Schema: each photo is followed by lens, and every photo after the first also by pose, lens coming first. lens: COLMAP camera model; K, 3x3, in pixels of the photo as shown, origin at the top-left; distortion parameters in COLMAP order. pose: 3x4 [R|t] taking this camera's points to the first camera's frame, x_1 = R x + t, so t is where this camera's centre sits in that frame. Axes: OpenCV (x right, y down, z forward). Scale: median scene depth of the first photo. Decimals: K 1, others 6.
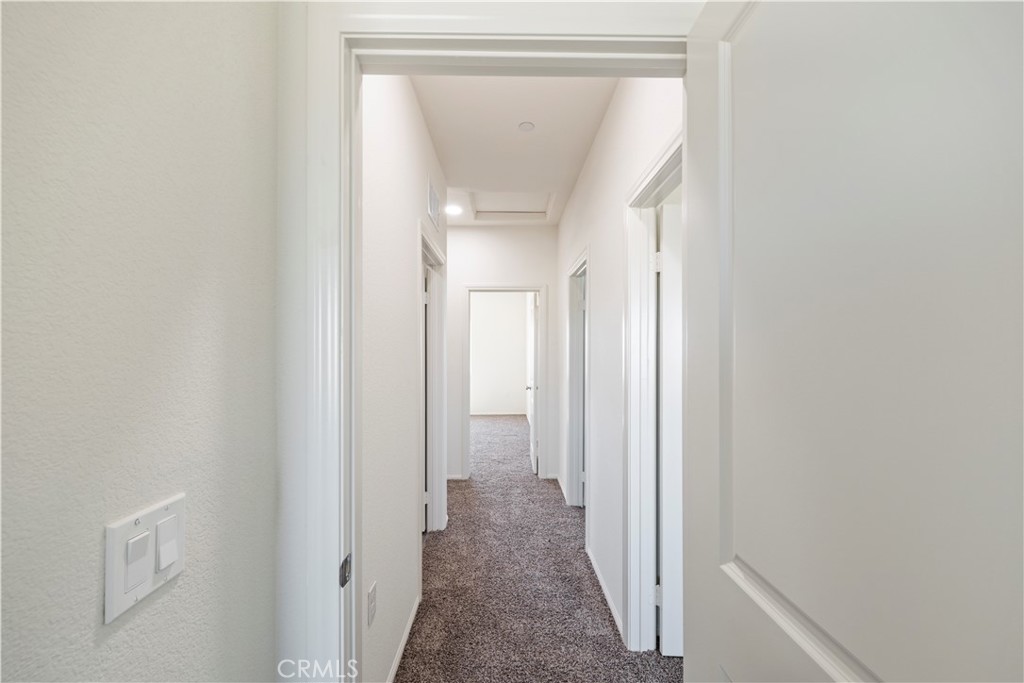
lens RADIAL K [[419.9, 0, 513.9], [0, 419.9, 342.9], [0, 0, 1]] dist [-0.001032, -0.000356]
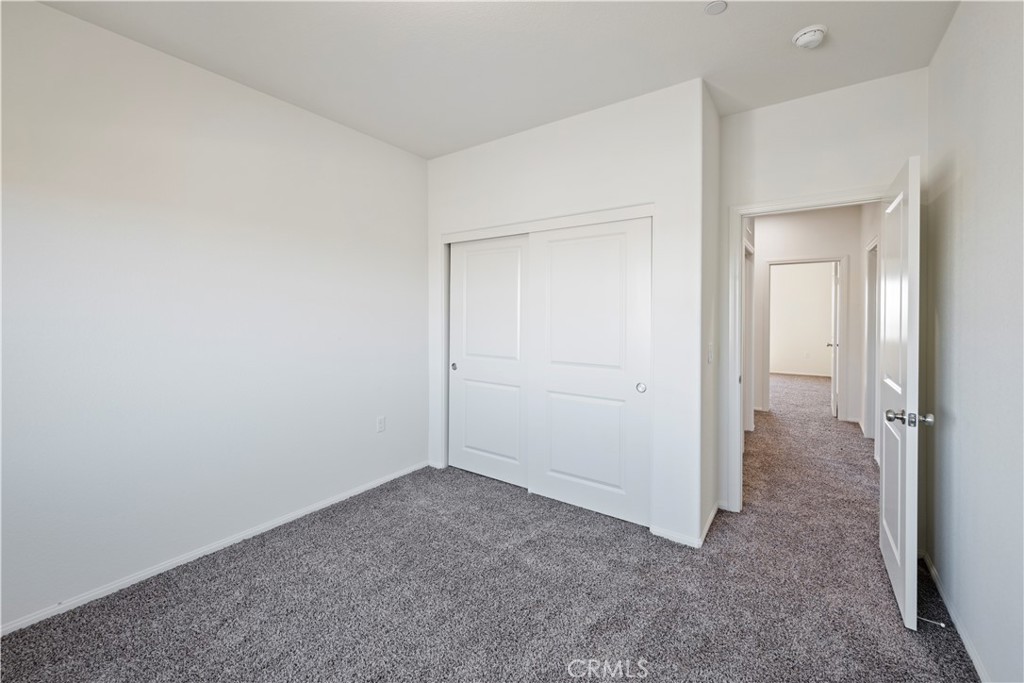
lens RADIAL K [[415.0, 0, 509.8], [0, 415.0, 317.3], [0, 0, 1]] dist [-0.001359, 0.000044]
pose [[0.801108, 0.005096, -0.598498, 0.016059], [0.012631, 0.999597, 0.025417, -0.007474], [0.598387, -0.027921, 0.800721, -0.483816]]
